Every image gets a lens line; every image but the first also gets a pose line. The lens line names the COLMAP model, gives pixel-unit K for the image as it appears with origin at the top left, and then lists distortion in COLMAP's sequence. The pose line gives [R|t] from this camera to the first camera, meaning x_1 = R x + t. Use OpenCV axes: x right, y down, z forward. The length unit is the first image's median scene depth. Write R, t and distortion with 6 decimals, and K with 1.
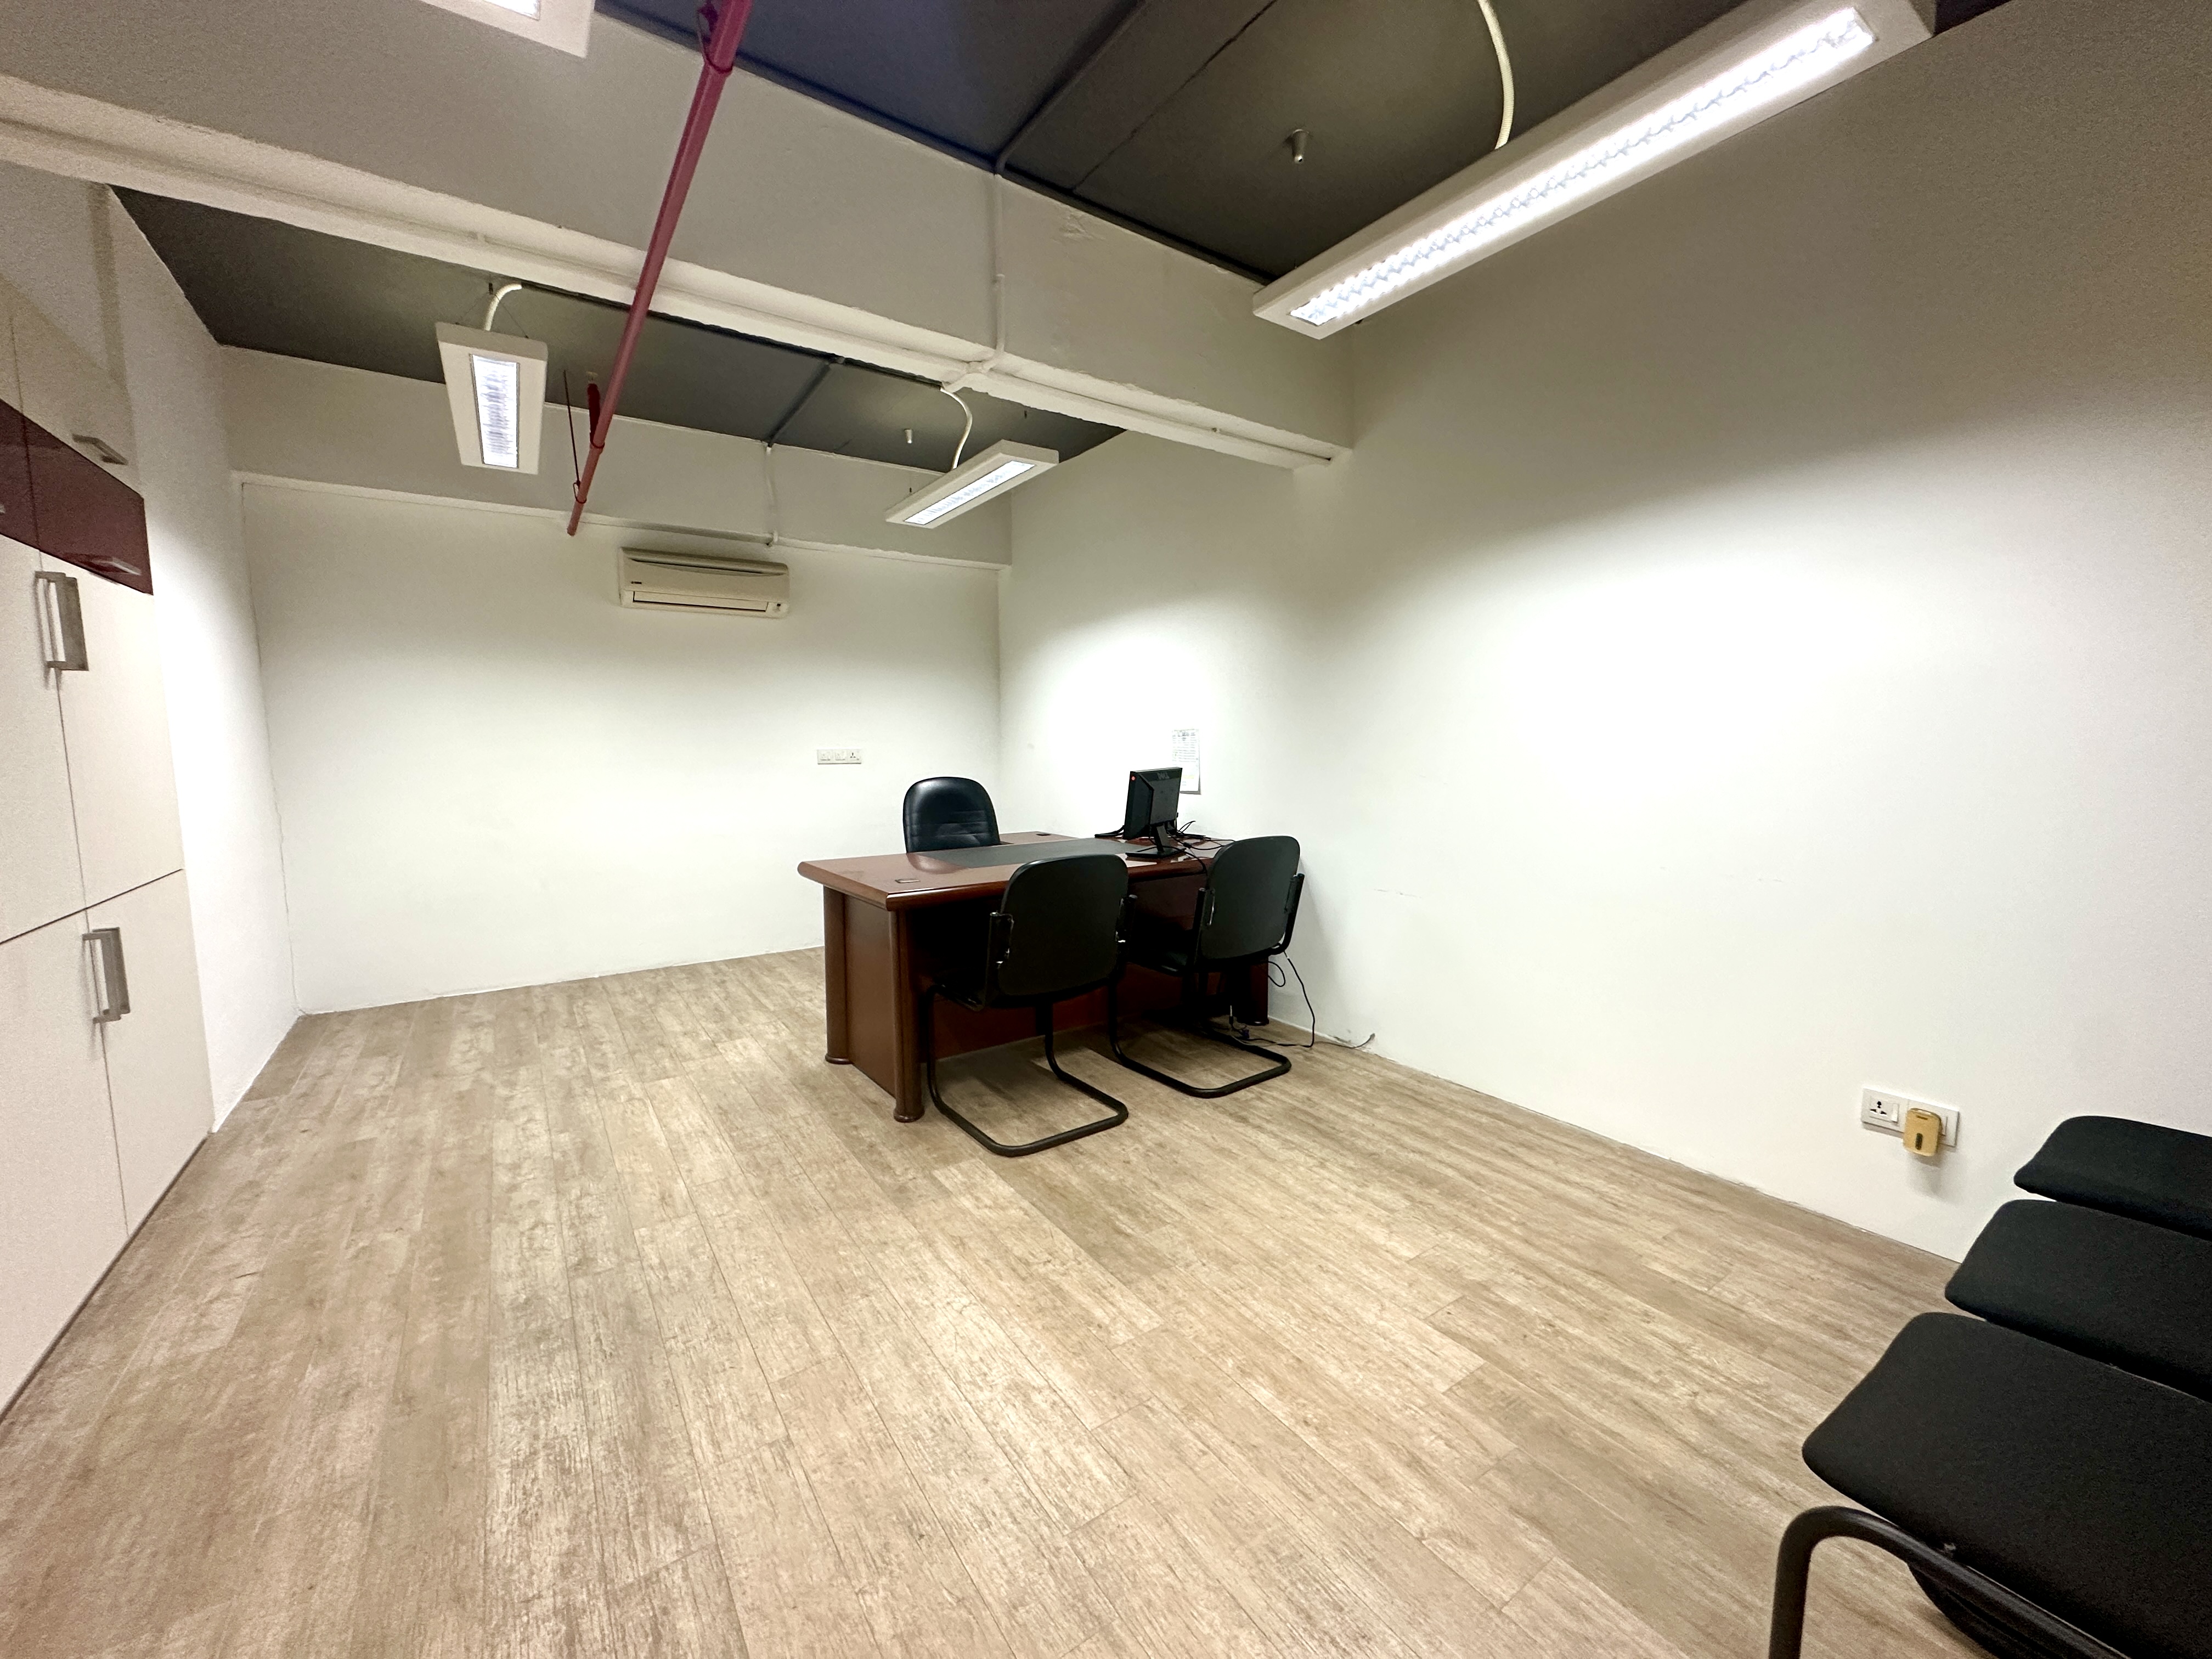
lens RADIAL K [[875.5, 0, 1109.3], [0, 875.5, 829.6], [0, 0, 1]] dist [-0.004657, 0.000637]
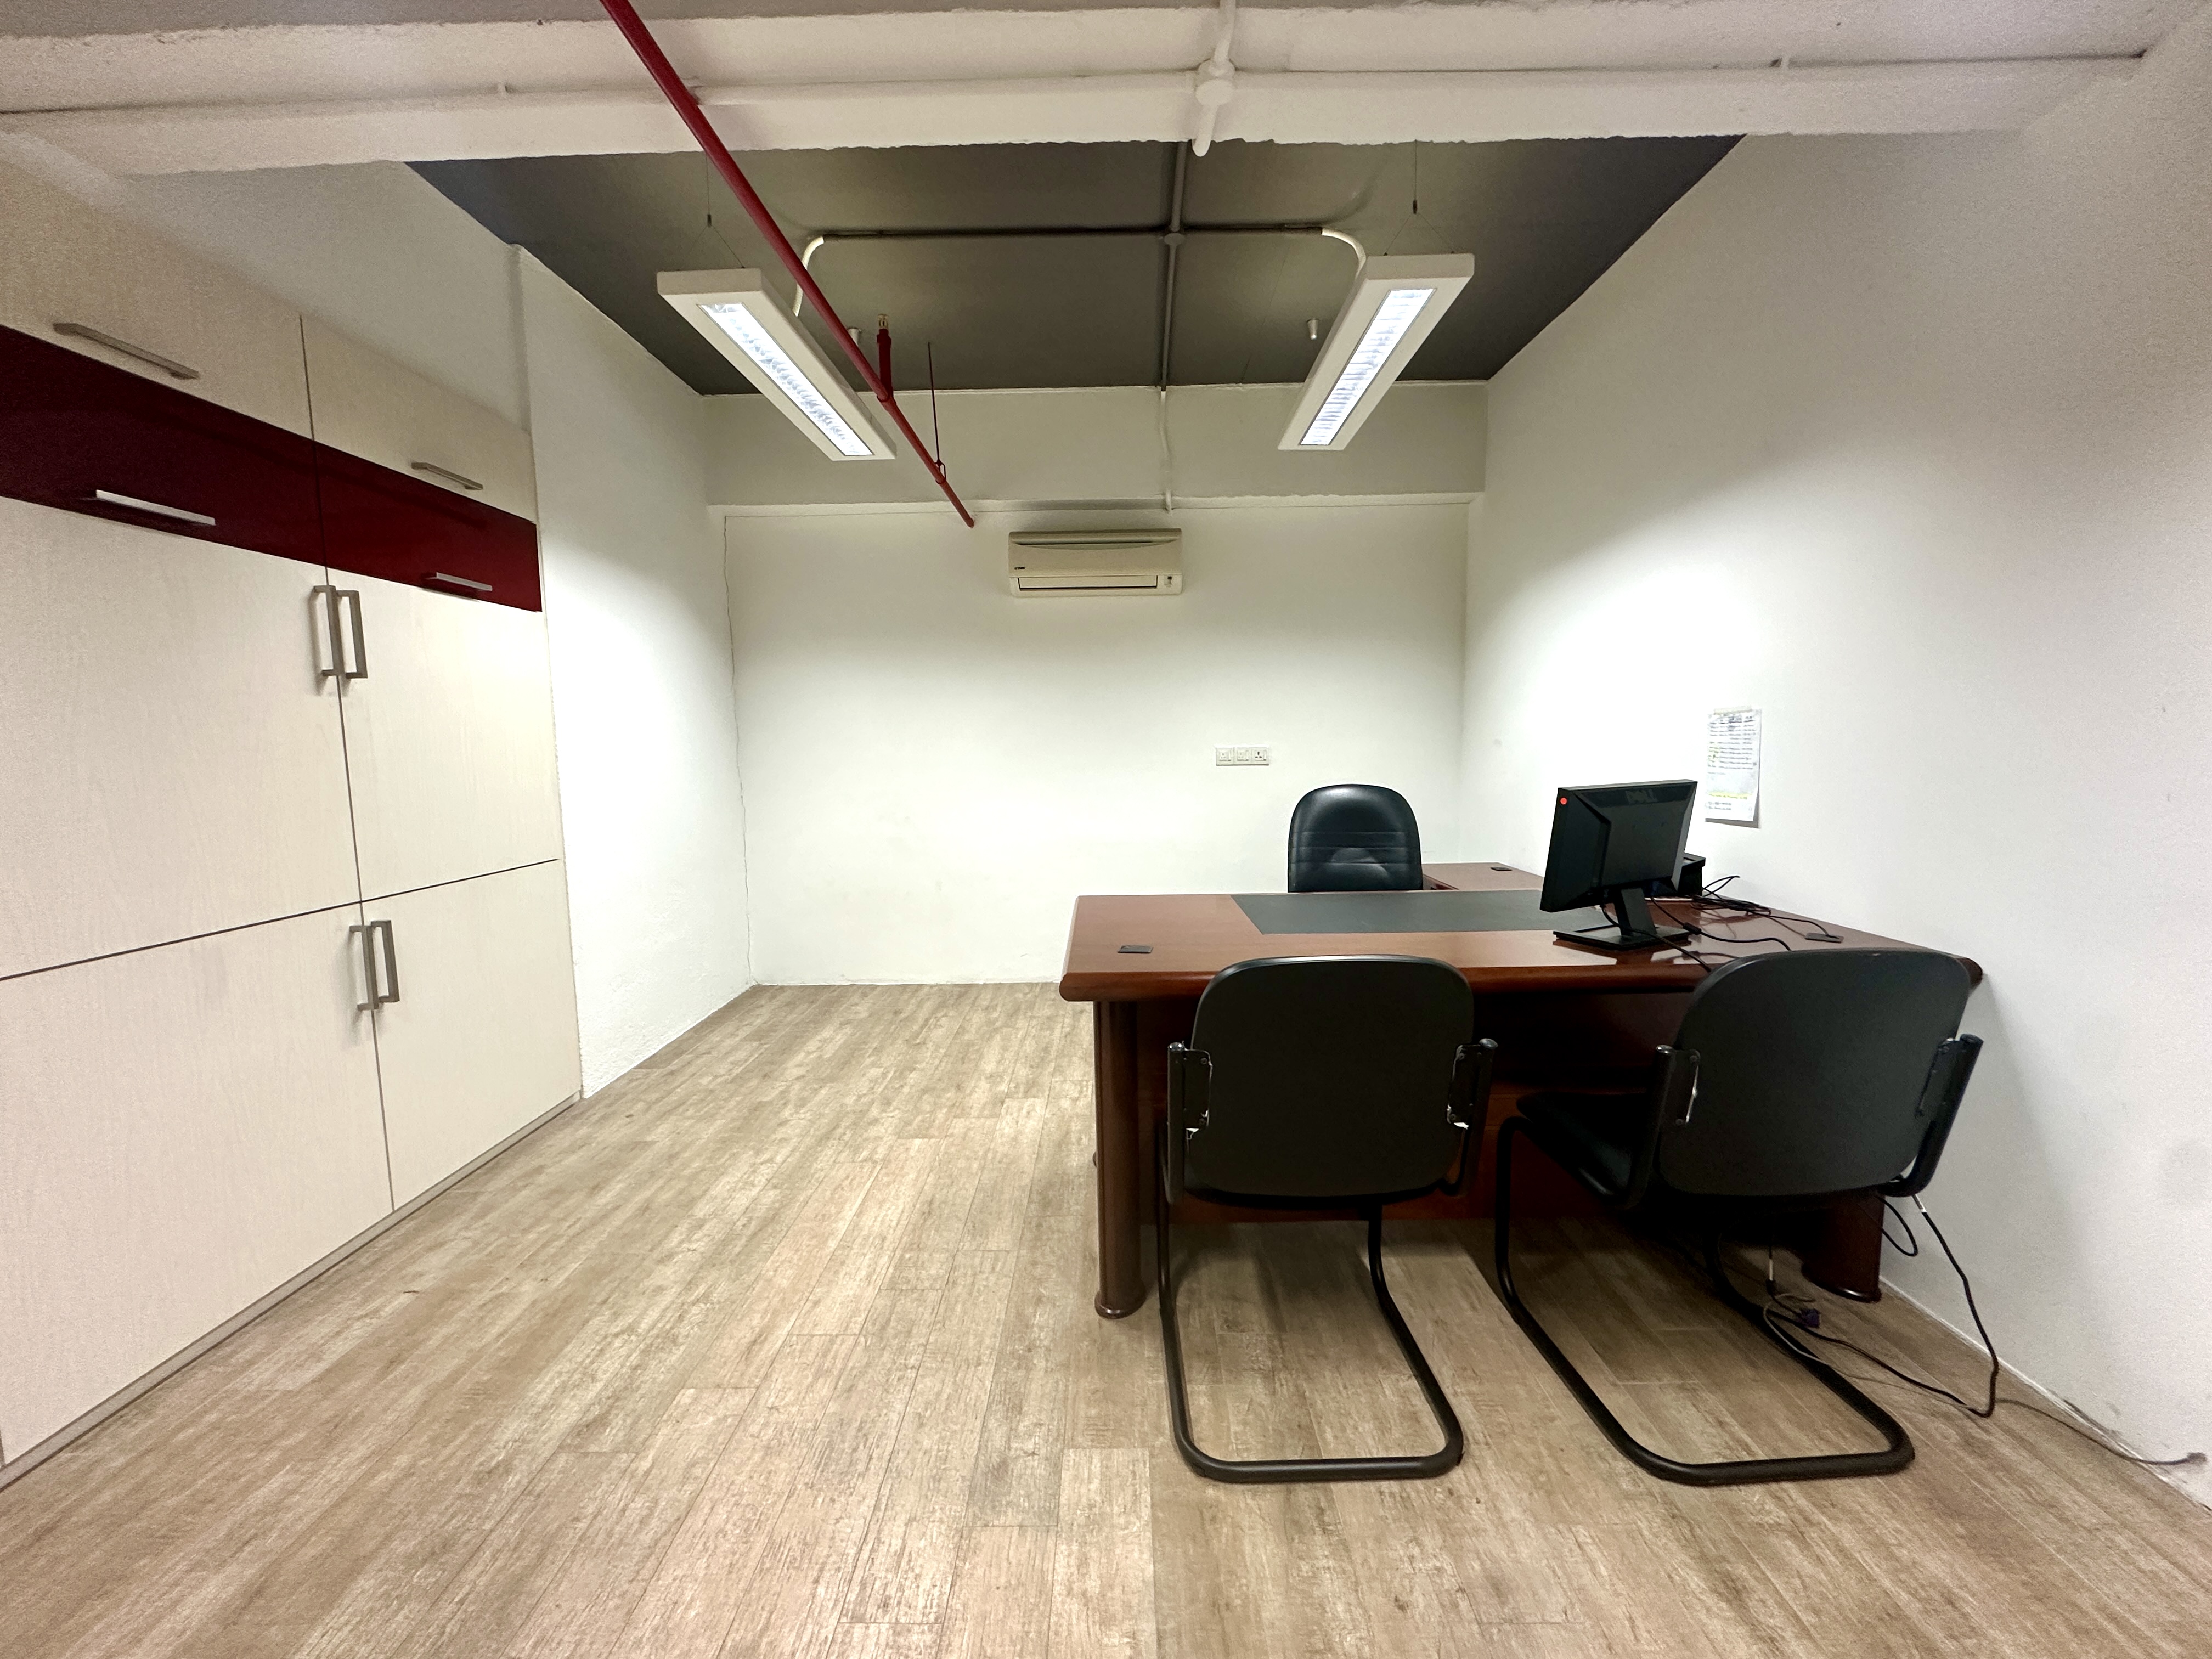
lens RADIAL K [[875.5, 0, 1111.7], [0, 875.5, 830.3], [0, 0, 1]] dist [-0.004657, 0.000637]
pose [[0.815452, 0.050963, -0.576577, 0.116686], [-0.048172, 0.998636, 0.020139, -0.039100], [0.576817, 0.011353, 0.816795, 0.408227]]
